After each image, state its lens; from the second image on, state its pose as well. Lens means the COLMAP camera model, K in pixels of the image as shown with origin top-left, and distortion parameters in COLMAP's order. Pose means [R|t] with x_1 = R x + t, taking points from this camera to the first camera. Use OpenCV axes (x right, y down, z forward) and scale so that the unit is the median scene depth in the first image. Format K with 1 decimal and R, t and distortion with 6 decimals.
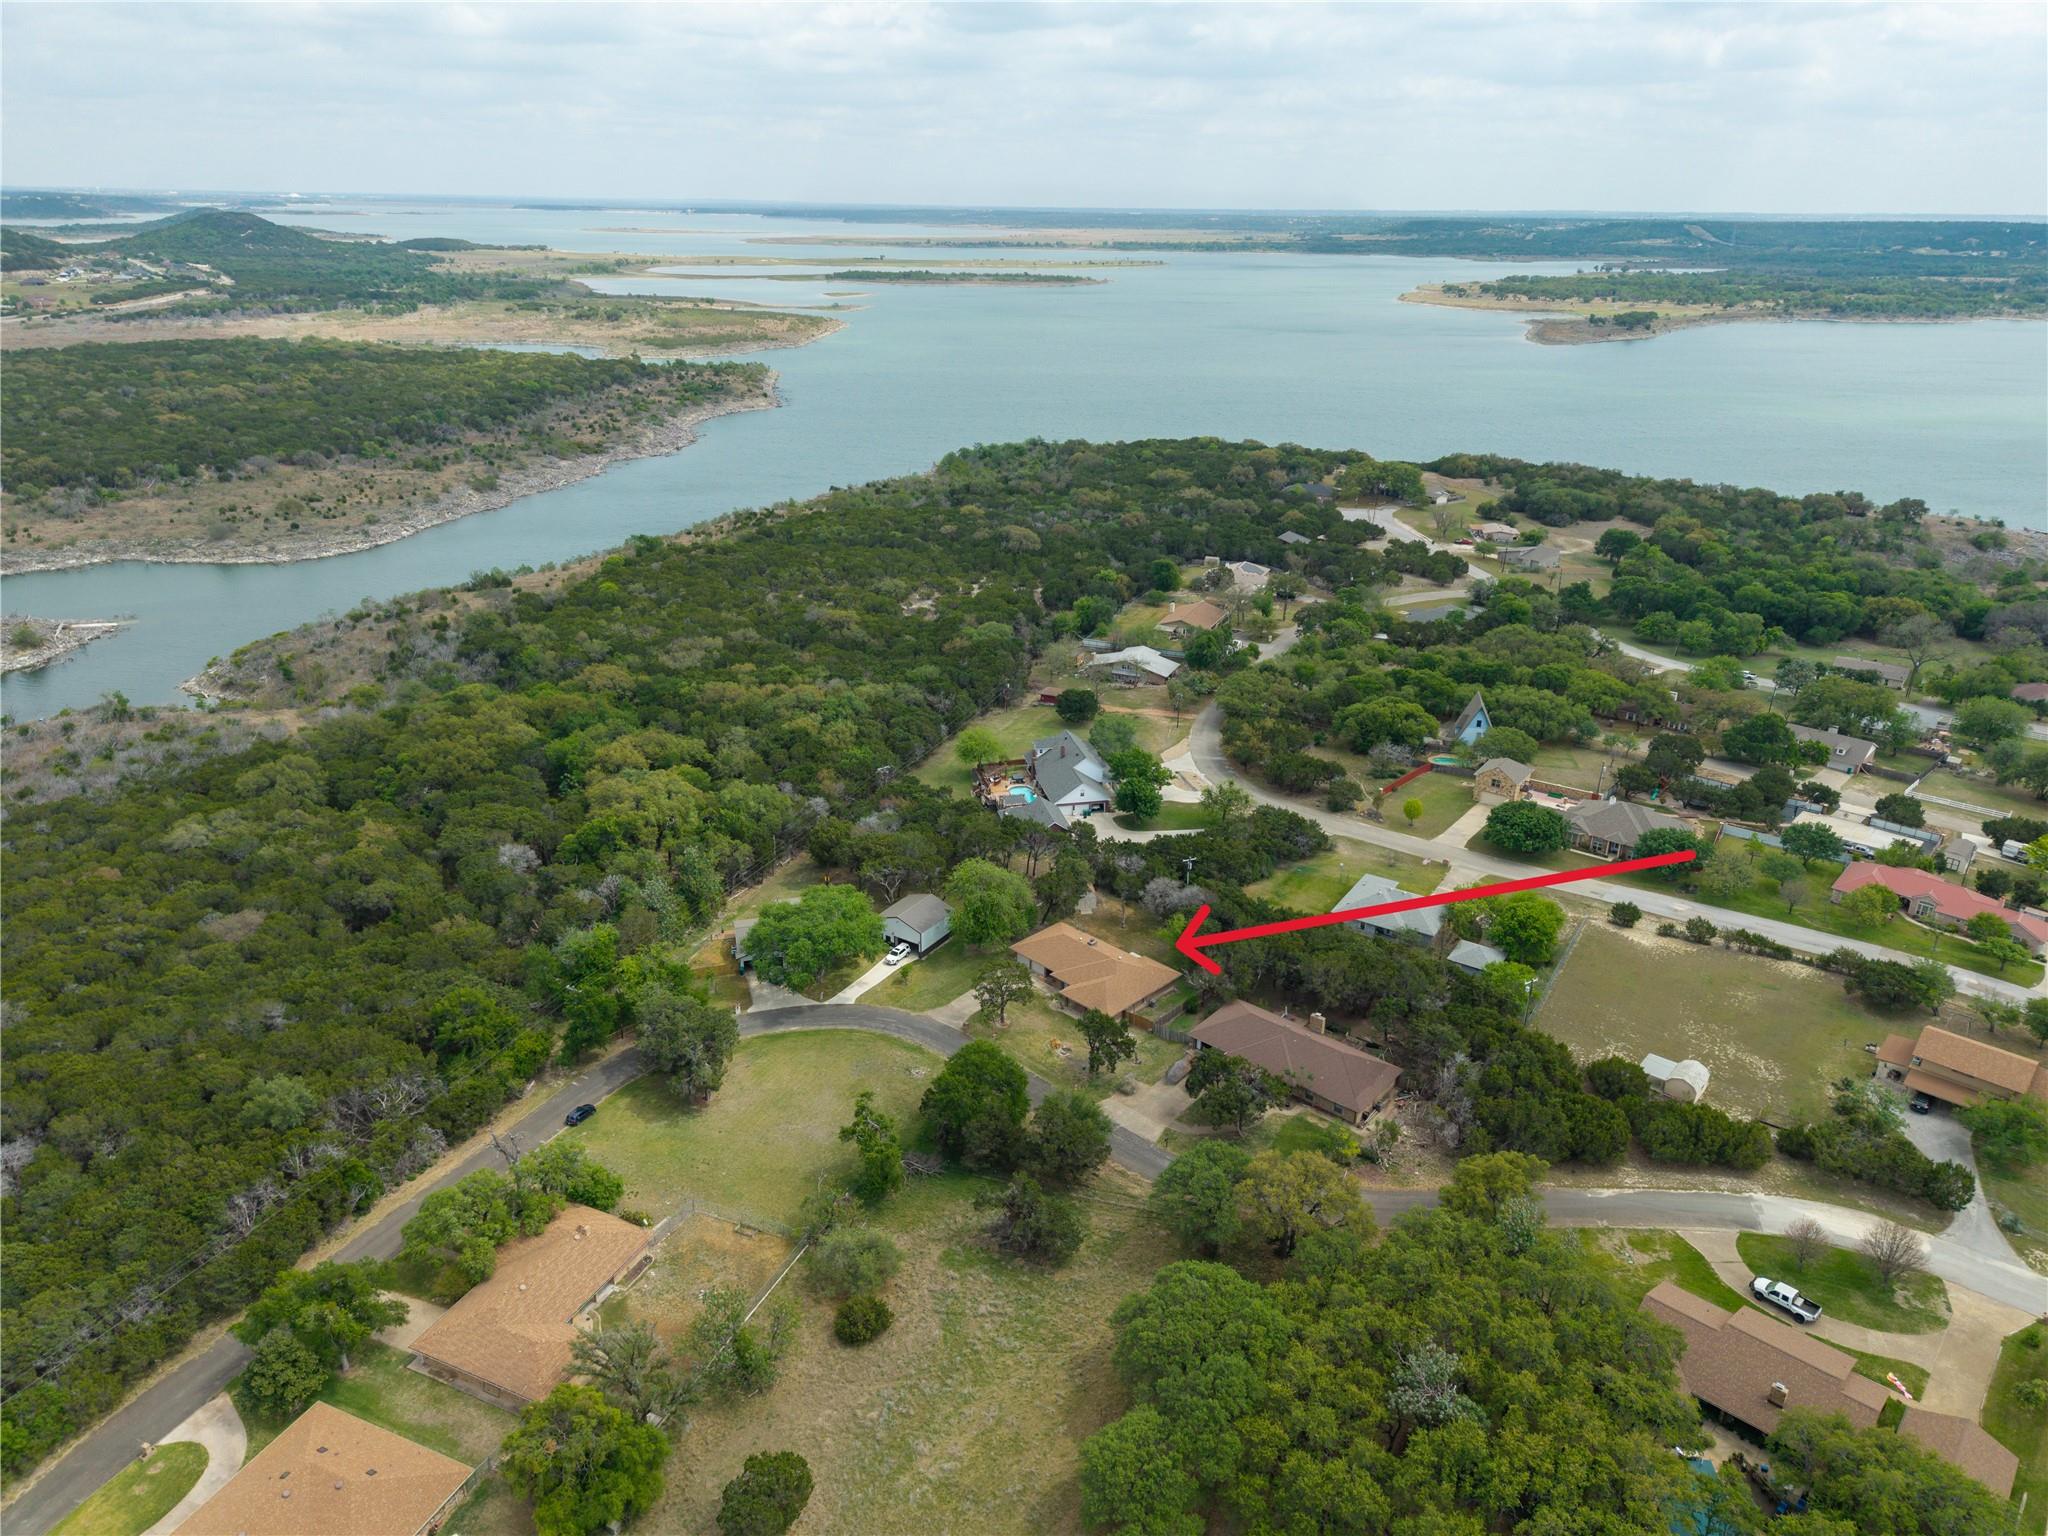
lens RADIAL K [[1364.4, 0, 1024.0], [0, 1364.4, 768.0], [0, 0, 1]] dist [0.082978, -0.086820]
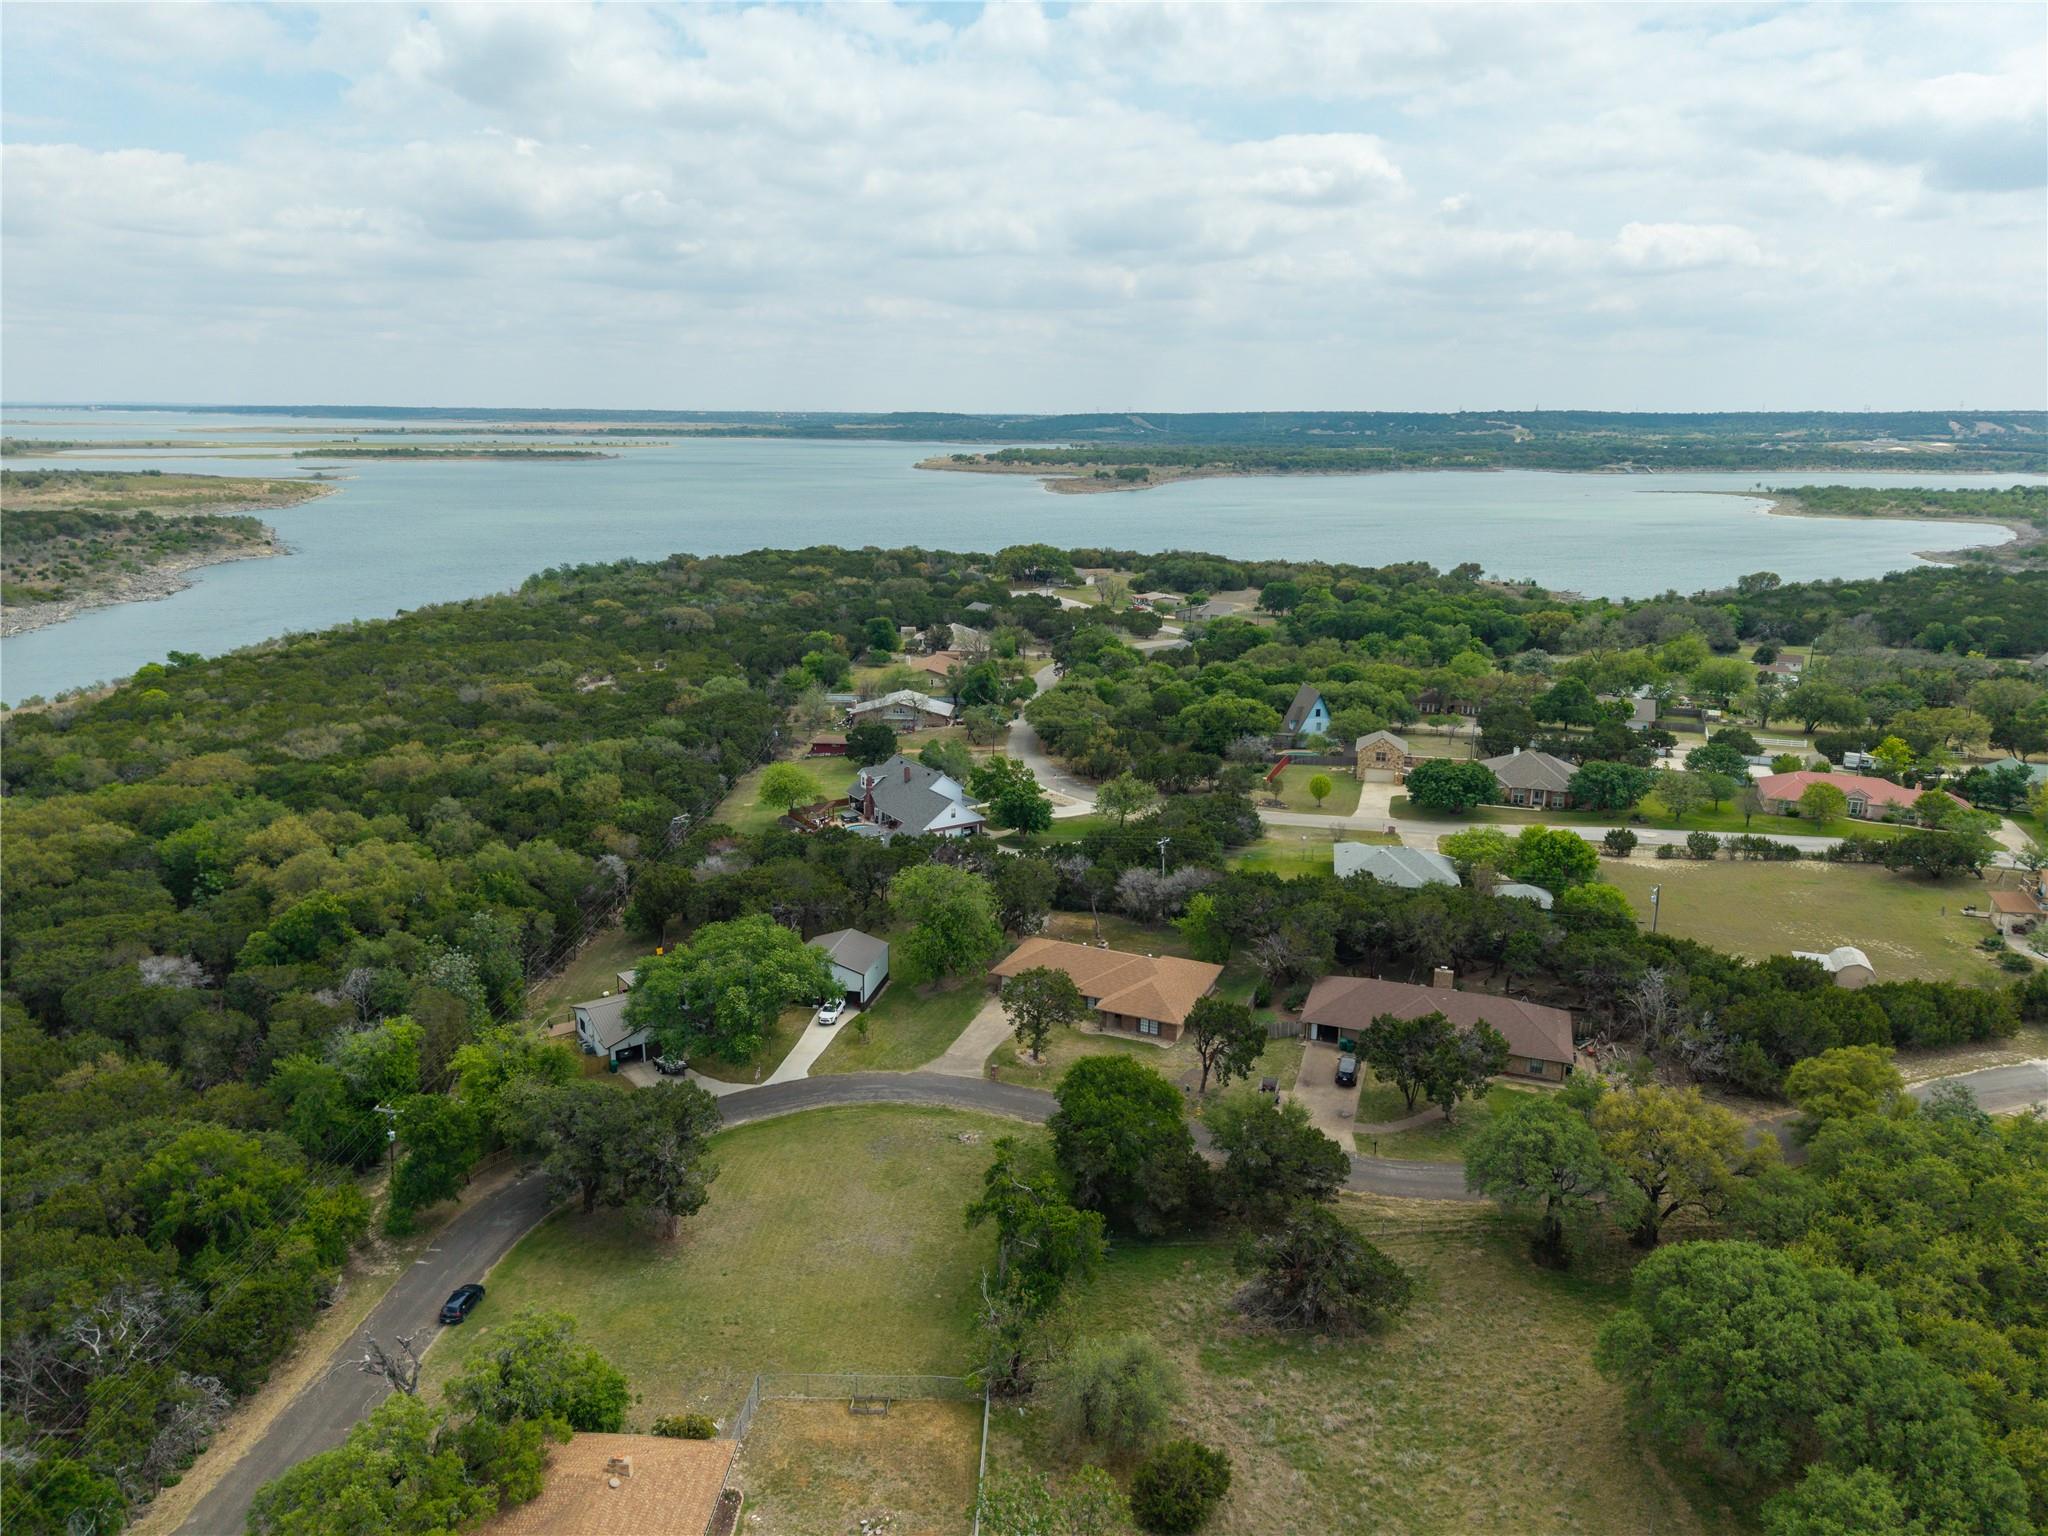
lens RADIAL K [[1364.5, 0, 1024.0], [0, 1364.5, 768.0], [0, 0, 1]] dist [0.062163, -0.052512]
pose [[0.935854, -0.093631, 0.339723, -0.197146], [0.138274, 0.984308, -0.109624, 0.090059], [-0.324127, 0.149567, 0.934115, 0.247776]]
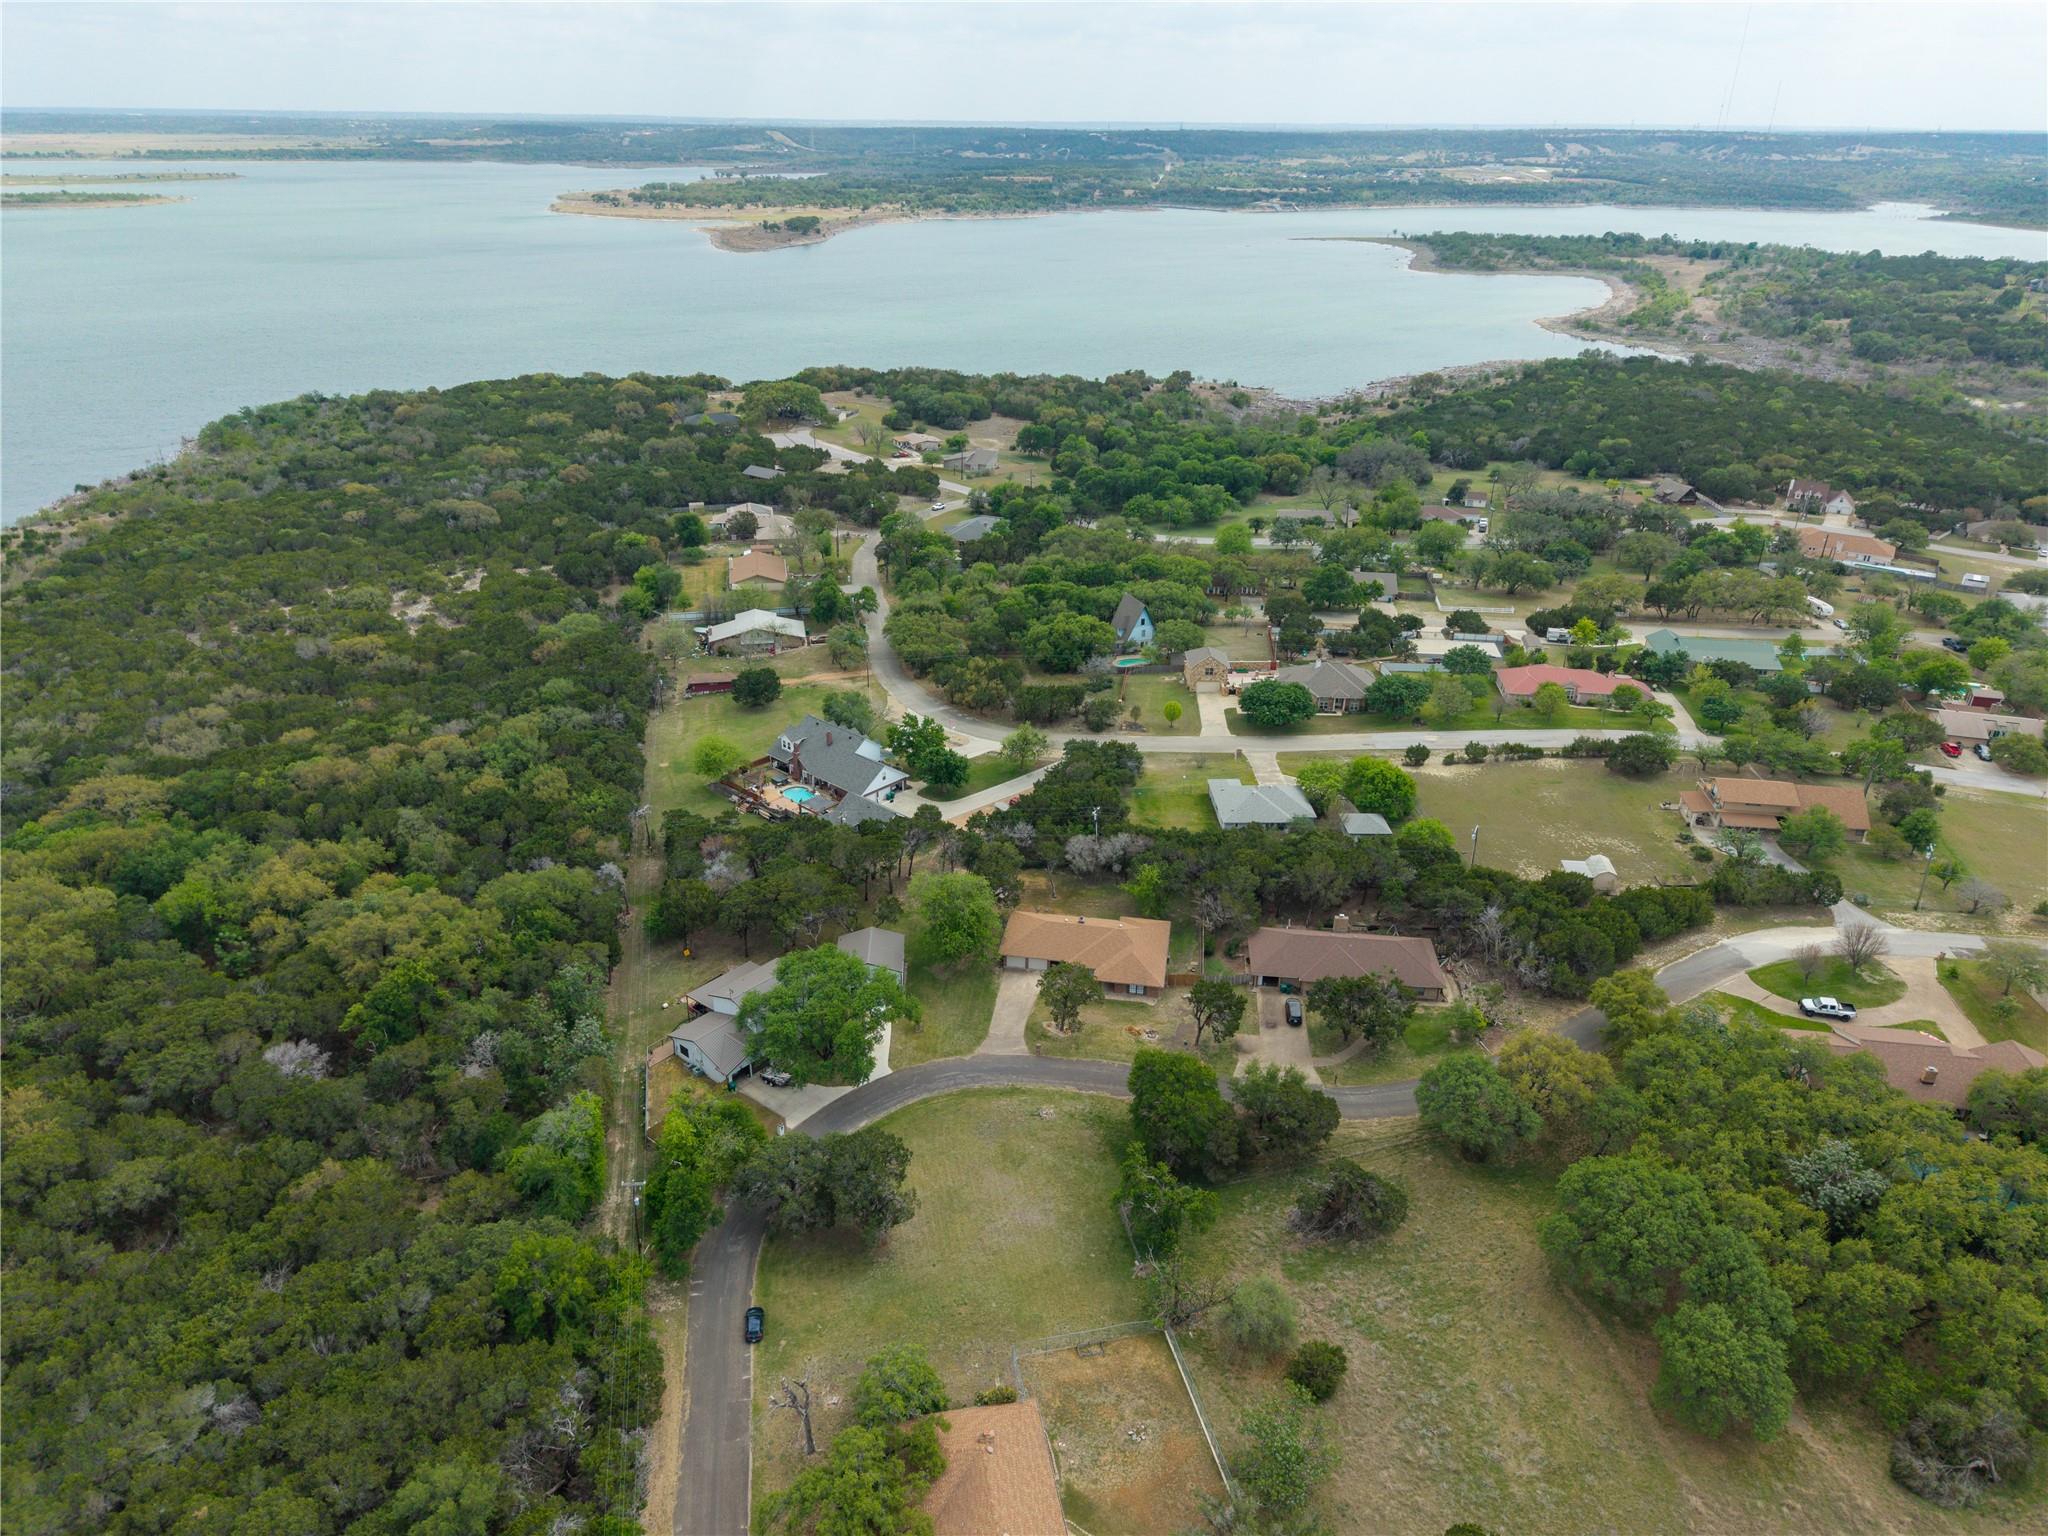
lens RADIAL K [[1364.5, 0, 1024.0], [0, 1364.5, 768.0], [0, 0, 1]] dist [0.062163, -0.052512]
pose [[0.819312, -0.249970, 0.515988, -0.370622], [0.219073, 0.968156, 0.121168, -0.081717], [-0.529845, 0.013765, 0.847983, 0.180408]]
